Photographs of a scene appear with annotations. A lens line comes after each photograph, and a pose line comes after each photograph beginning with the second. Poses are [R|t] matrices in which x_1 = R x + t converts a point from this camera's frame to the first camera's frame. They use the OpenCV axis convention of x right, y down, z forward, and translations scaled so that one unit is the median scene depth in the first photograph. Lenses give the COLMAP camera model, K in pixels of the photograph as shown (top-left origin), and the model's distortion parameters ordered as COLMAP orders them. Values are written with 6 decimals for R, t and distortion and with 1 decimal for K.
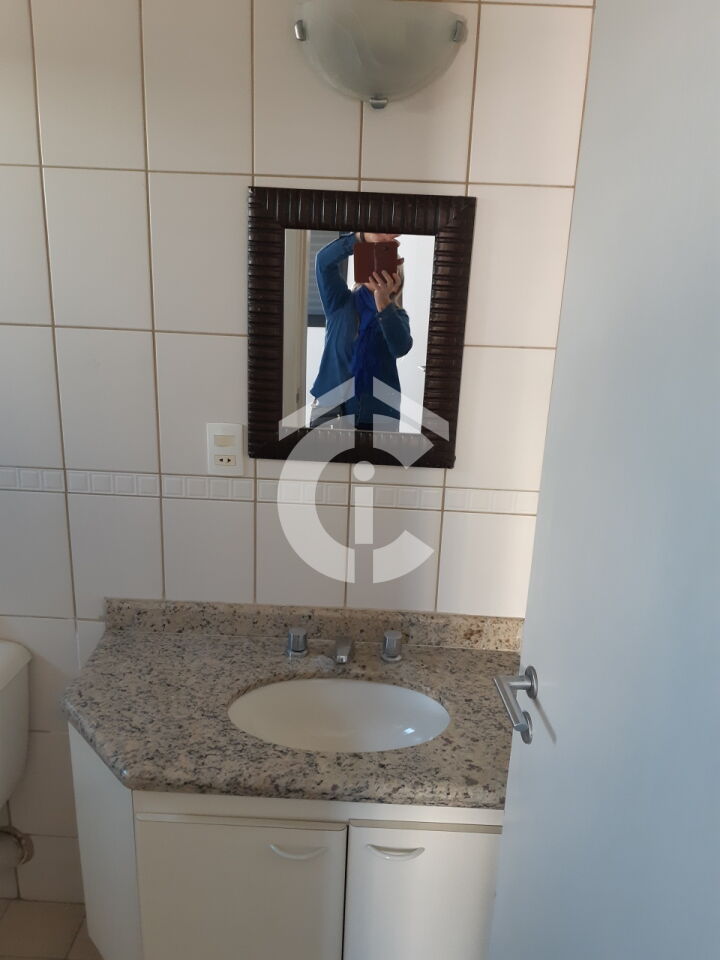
lens RADIAL K [[770.3, 0, 357.7], [0, 770.3, 469.6], [0, 0, 1]] dist [0.041171, -0.077401]
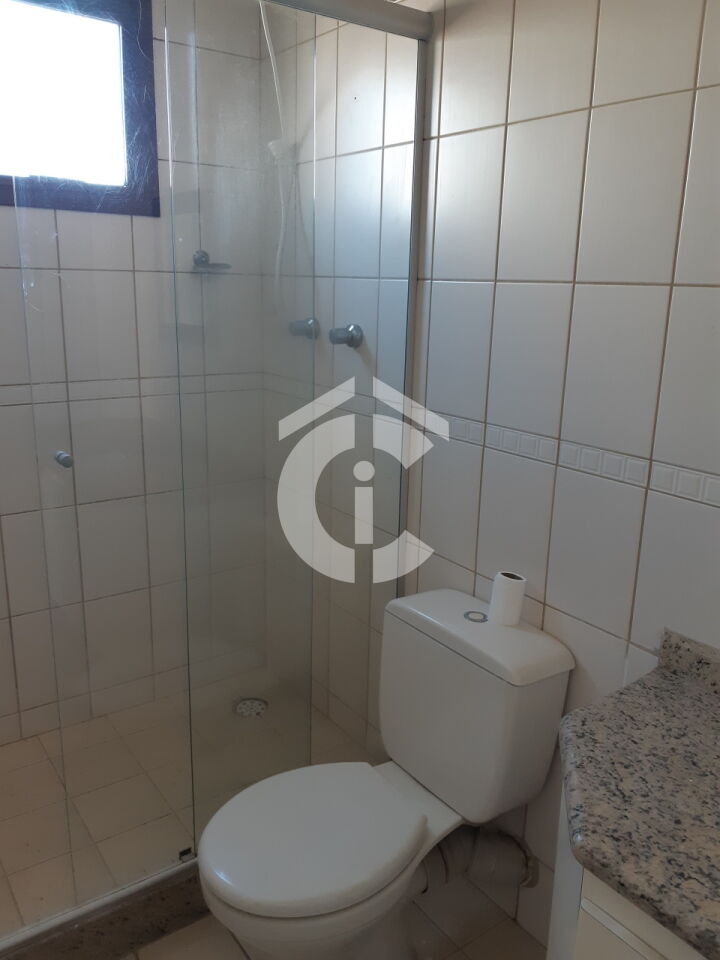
lens RADIAL K [[770.3, 0, 357.7], [0, 770.3, 469.6], [0, 0, 1]] dist [0.041171, -0.077401]
pose [[0.615817, 0.173468, -0.768556, 0.077661], [-0.218977, 0.974713, 0.044540, 0.047259], [0.756848, 0.140867, 0.638230, 0.266561]]
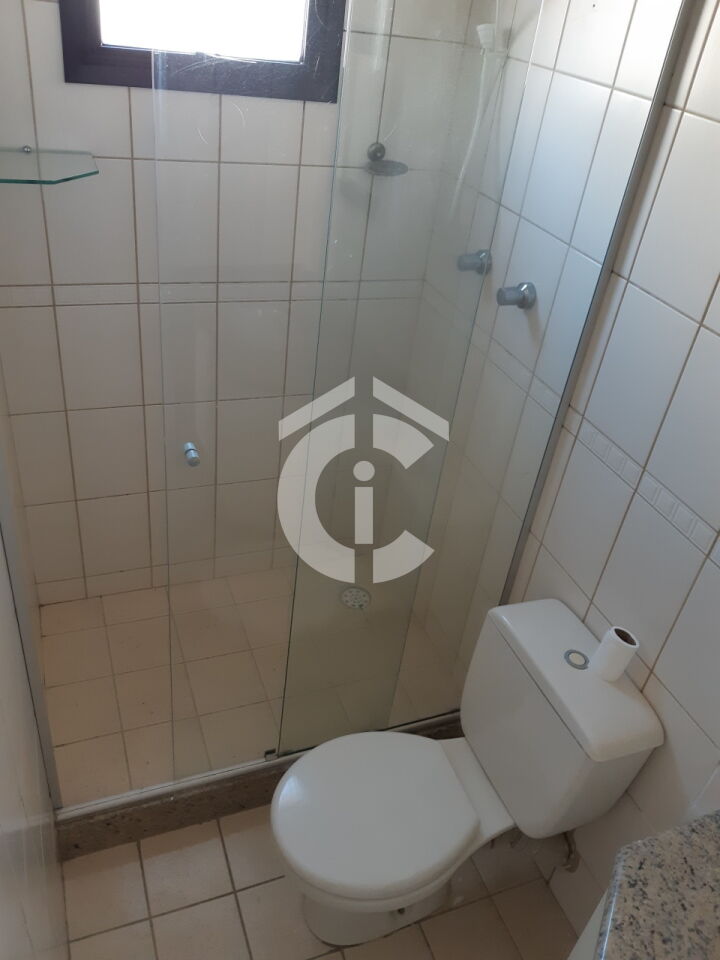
lens RADIAL K [[770.3, 0, 357.7], [0, 770.3, 469.6], [0, 0, 1]] dist [0.041171, -0.077401]
pose [[0.399278, 0.524368, -0.752074, -0.084131], [-0.351347, 0.845187, 0.402758, -0.293177], [0.846837, 0.103427, 0.521700, 0.282229]]
